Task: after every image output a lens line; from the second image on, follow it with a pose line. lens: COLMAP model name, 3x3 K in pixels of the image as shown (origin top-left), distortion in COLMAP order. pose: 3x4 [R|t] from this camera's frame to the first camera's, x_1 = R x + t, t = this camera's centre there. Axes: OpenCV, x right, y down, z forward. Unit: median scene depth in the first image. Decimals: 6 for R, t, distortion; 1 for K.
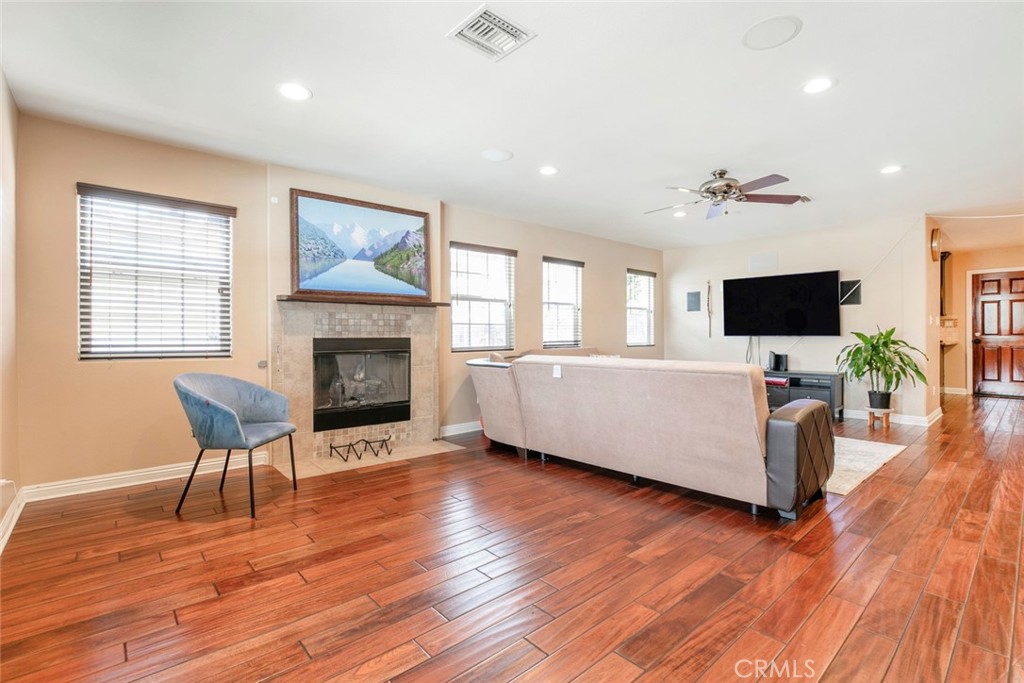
lens RADIAL K [[471.1, 0, 518.8], [0, 471.1, 336.8], [0, 0, 1]] dist [-0.011420, 0.000905]
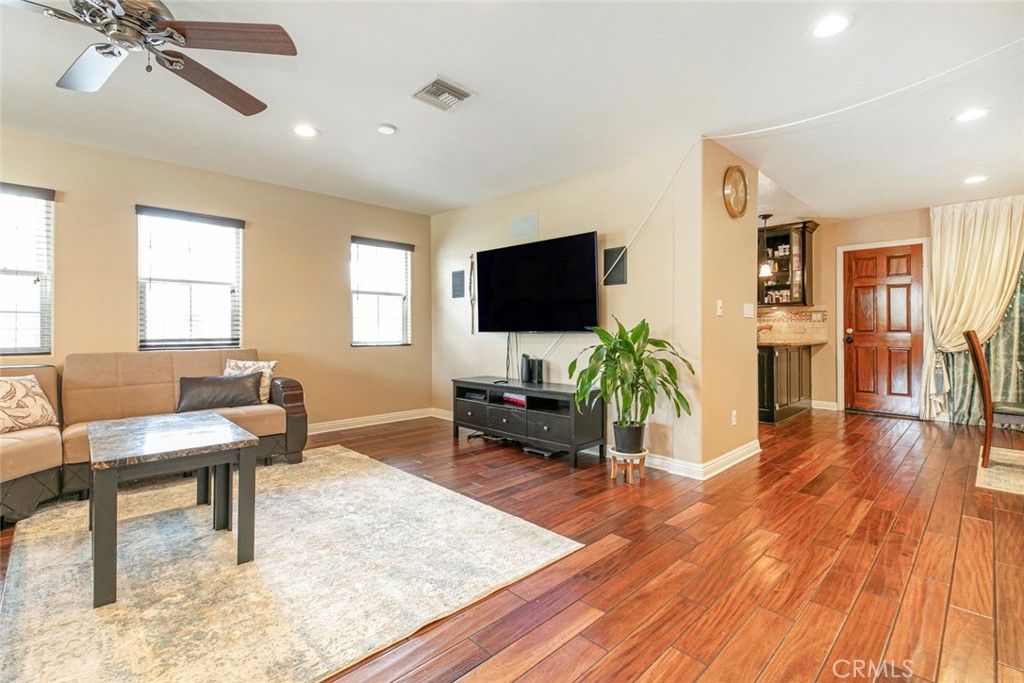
lens RADIAL K [[468.4, 0, 510.4], [0, 468.4, 328.6], [0, 0, 1]] dist [0.001527, 0.000152]
pose [[0.999105, 0.002826, 0.042210, 0.492536], [-0.002376, 0.999940, -0.010723, 0.000549], [-0.042238, 0.010613, 0.999051, 0.325486]]
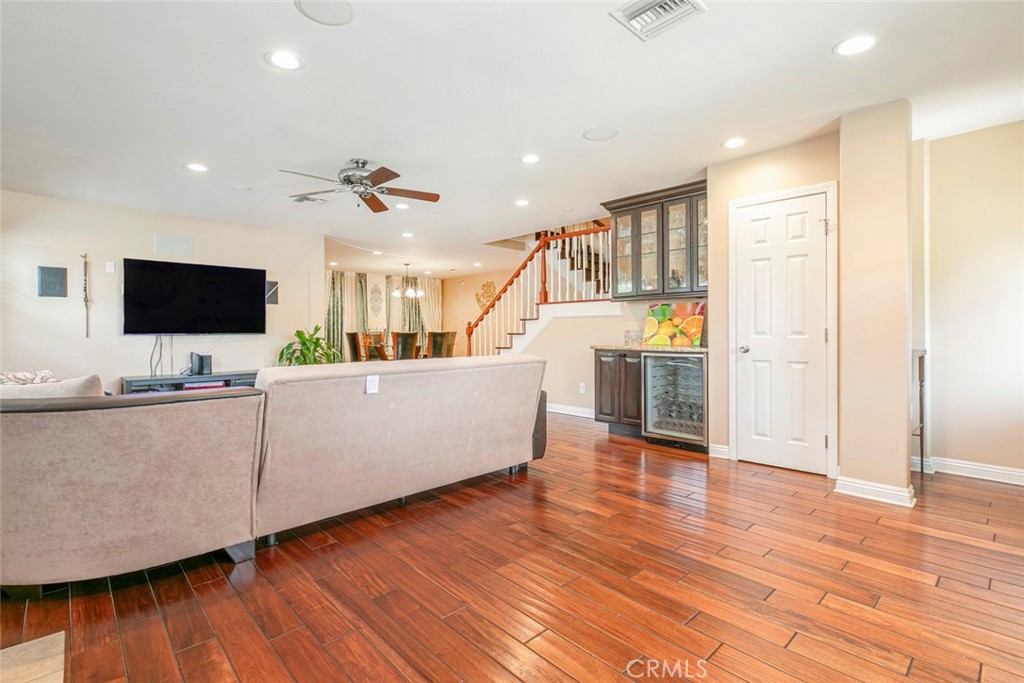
lens RADIAL K [[482.6, 0, 508.5], [0, 482.6, 328.0], [0, 0, 1]] dist [-0.004475, 0.000057]
pose [[-0.010369, 0.008006, 0.999914, -0.345003], [0.009221, 0.999926, -0.007910, -0.001021], [-0.999904, 0.009138, -0.010442, 0.441700]]
